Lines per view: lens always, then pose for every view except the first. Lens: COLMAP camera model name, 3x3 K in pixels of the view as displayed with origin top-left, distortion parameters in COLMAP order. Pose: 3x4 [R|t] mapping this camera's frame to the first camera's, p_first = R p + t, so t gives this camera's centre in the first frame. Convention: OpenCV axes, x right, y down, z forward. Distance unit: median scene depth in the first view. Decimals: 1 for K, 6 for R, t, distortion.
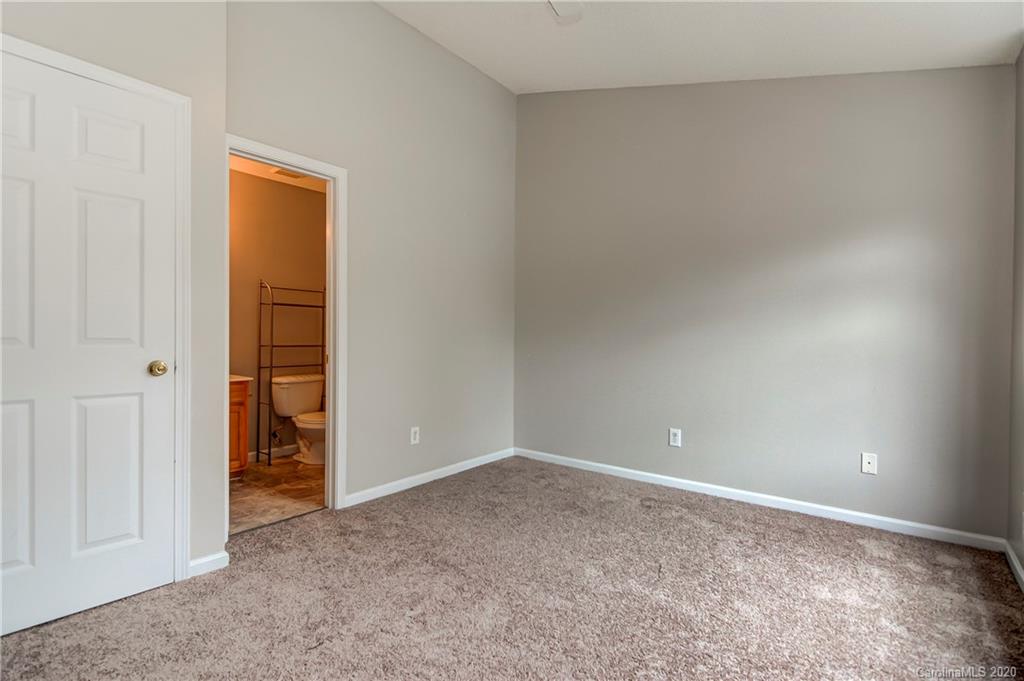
lens RADIAL K [[491.8, 0, 510.3], [0, 491.8, 340.3], [0, 0, 1]] dist [0.019180, -0.016004]
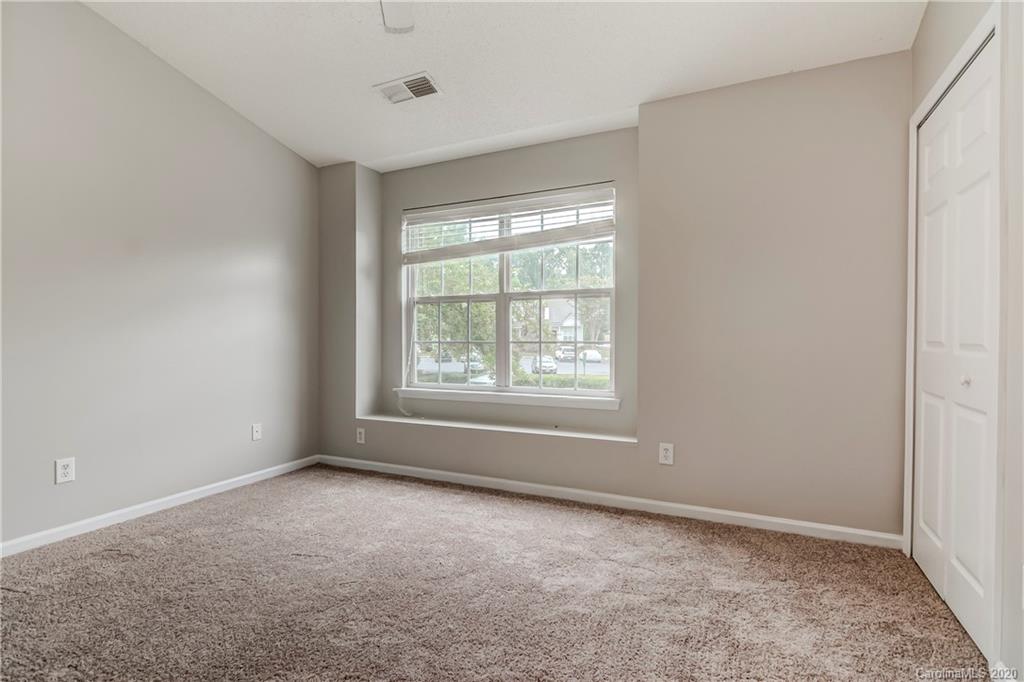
lens RADIAL K [[491.8, 0, 510.3], [0, 491.8, 340.8], [0, 0, 1]] dist [0.019180, -0.016004]
pose [[-0.219244, -0.016597, 0.975529, -1.111802], [0.010174, 0.999762, 0.019296, -0.005778], [-0.975617, 0.014155, -0.219022, 1.086678]]
